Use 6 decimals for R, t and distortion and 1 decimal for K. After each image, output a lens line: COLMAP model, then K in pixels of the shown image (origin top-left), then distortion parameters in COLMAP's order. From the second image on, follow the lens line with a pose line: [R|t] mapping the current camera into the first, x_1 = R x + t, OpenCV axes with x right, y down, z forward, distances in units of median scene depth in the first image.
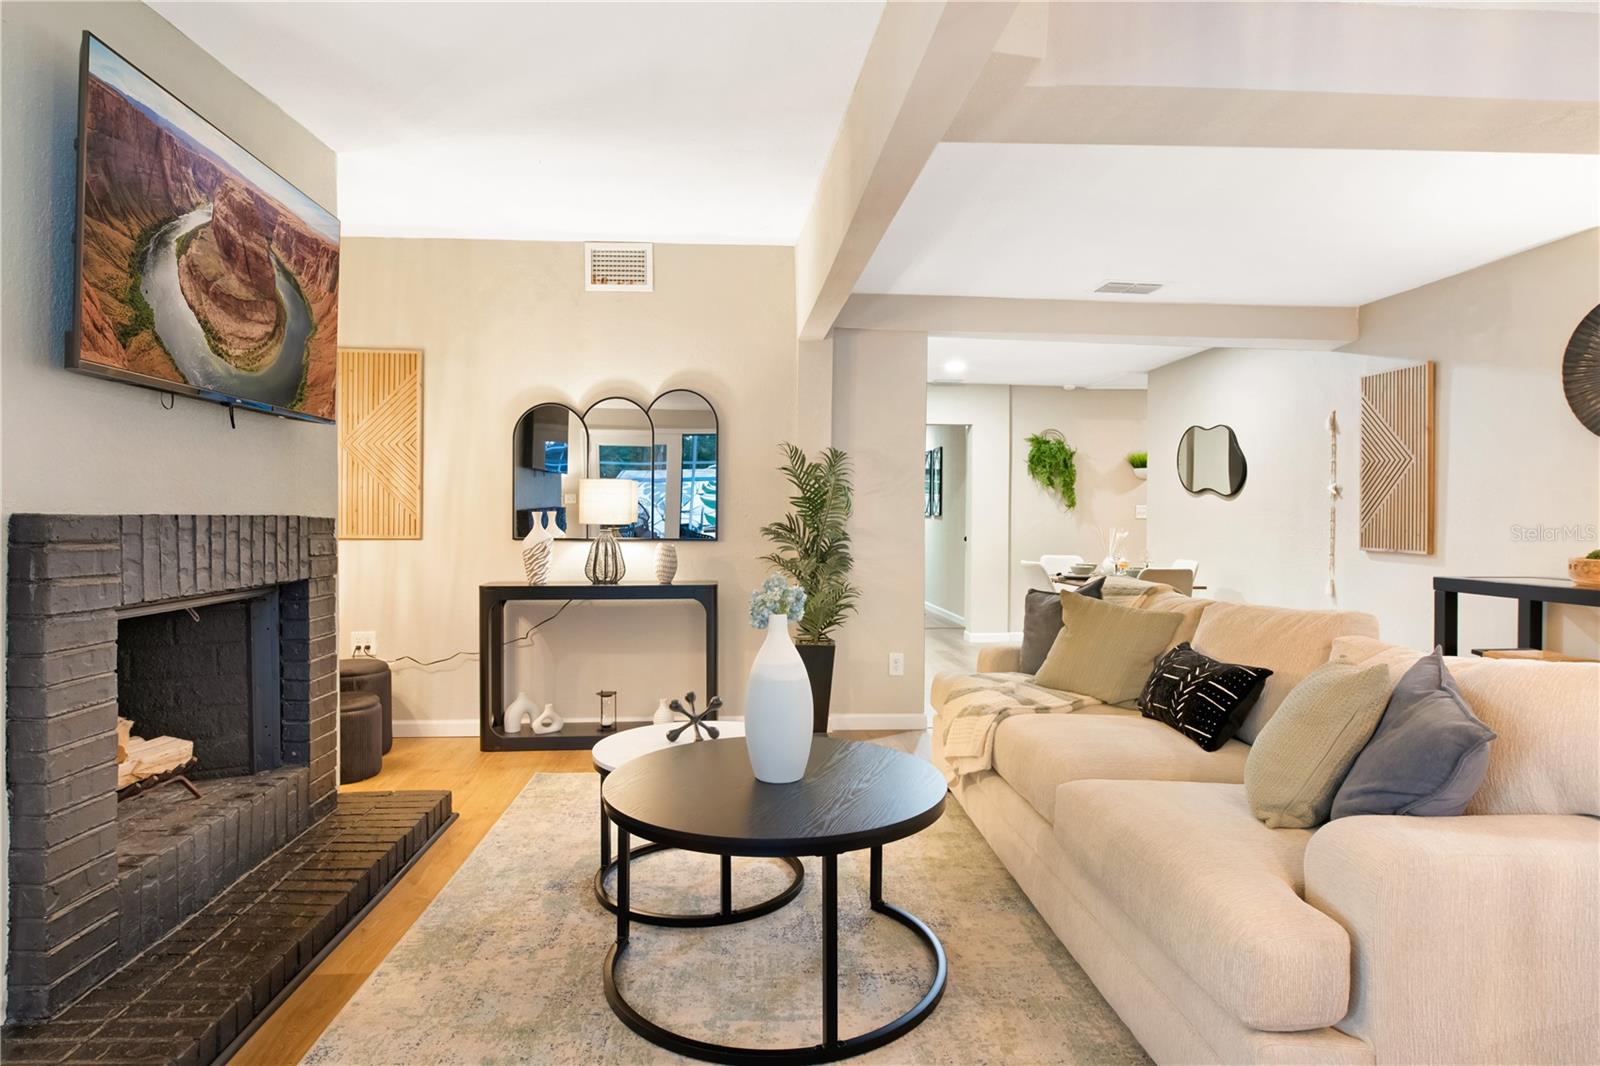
lens RADIAL K [[878.7, 0, 797.8], [0, 878.7, 526.0], [0, 0, 1]] dist [-0.003612, -0.000732]
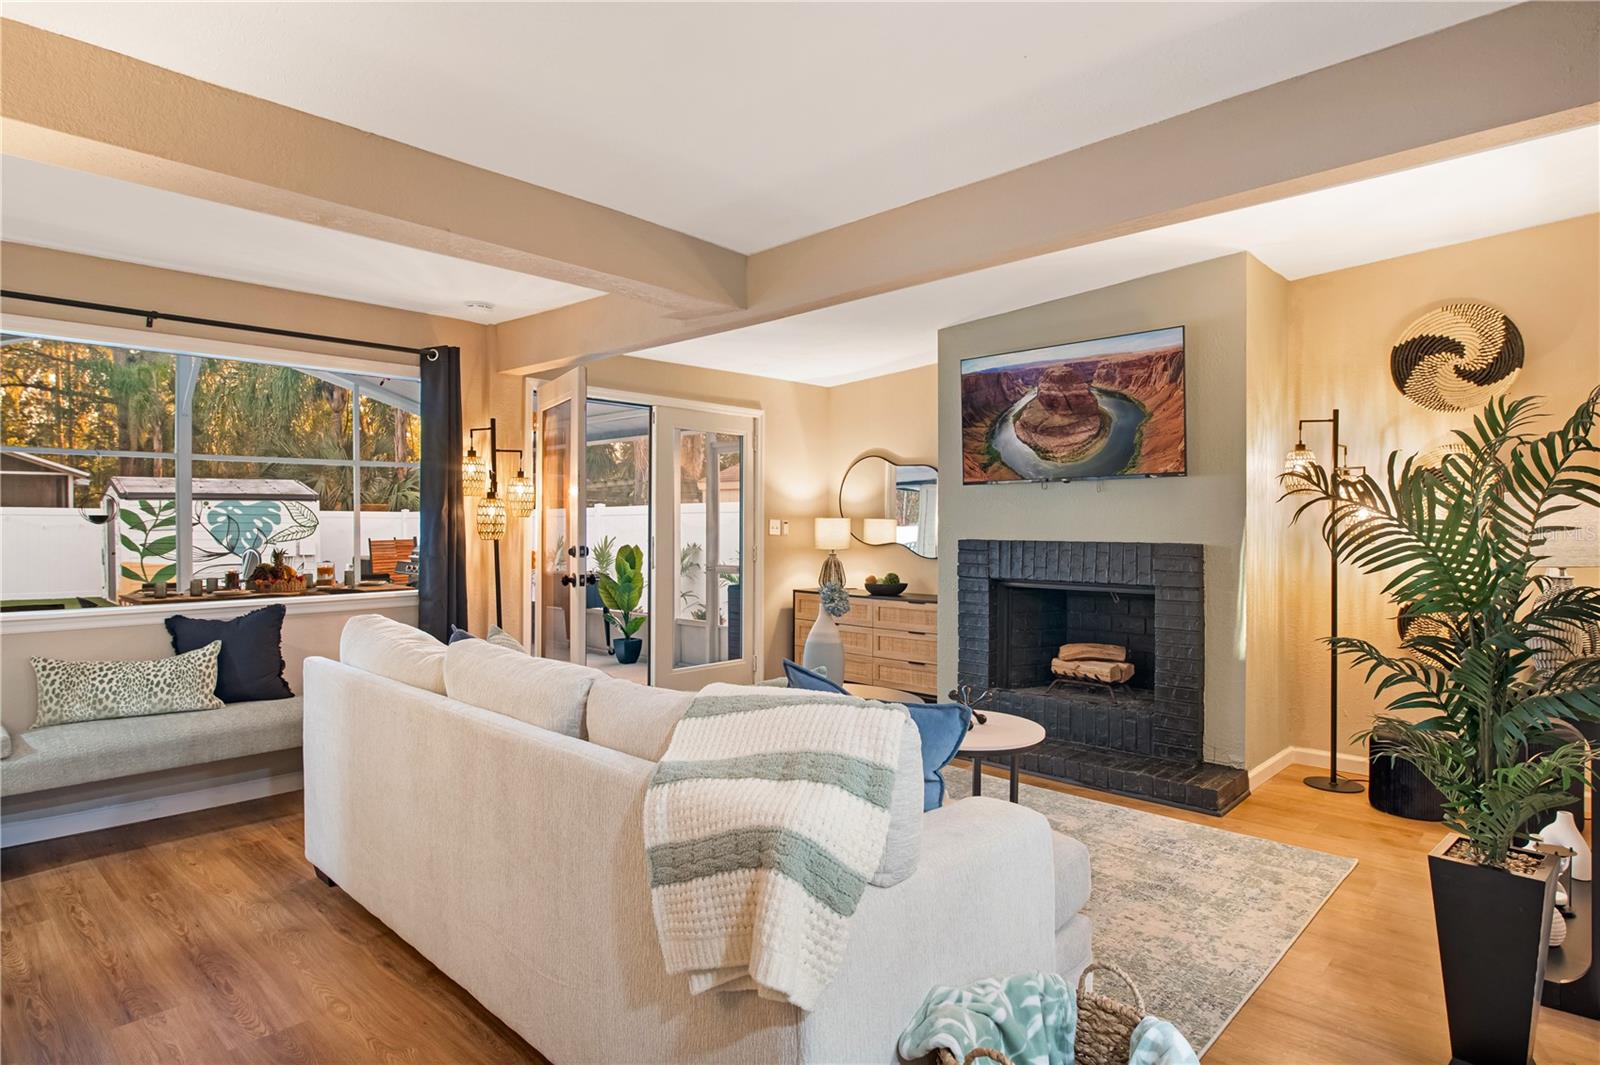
lens RADIAL K [[878.7, 0, 799.5], [0, 878.7, 531.3], [0, 0, 1]] dist [-0.003612, -0.000732]
pose [[-0.725335, 0.004643, -0.688381, 1.161337], [-0.005928, 0.999898, 0.012990, -0.059947], [0.688371, 0.013502, -0.725233, 2.162143]]
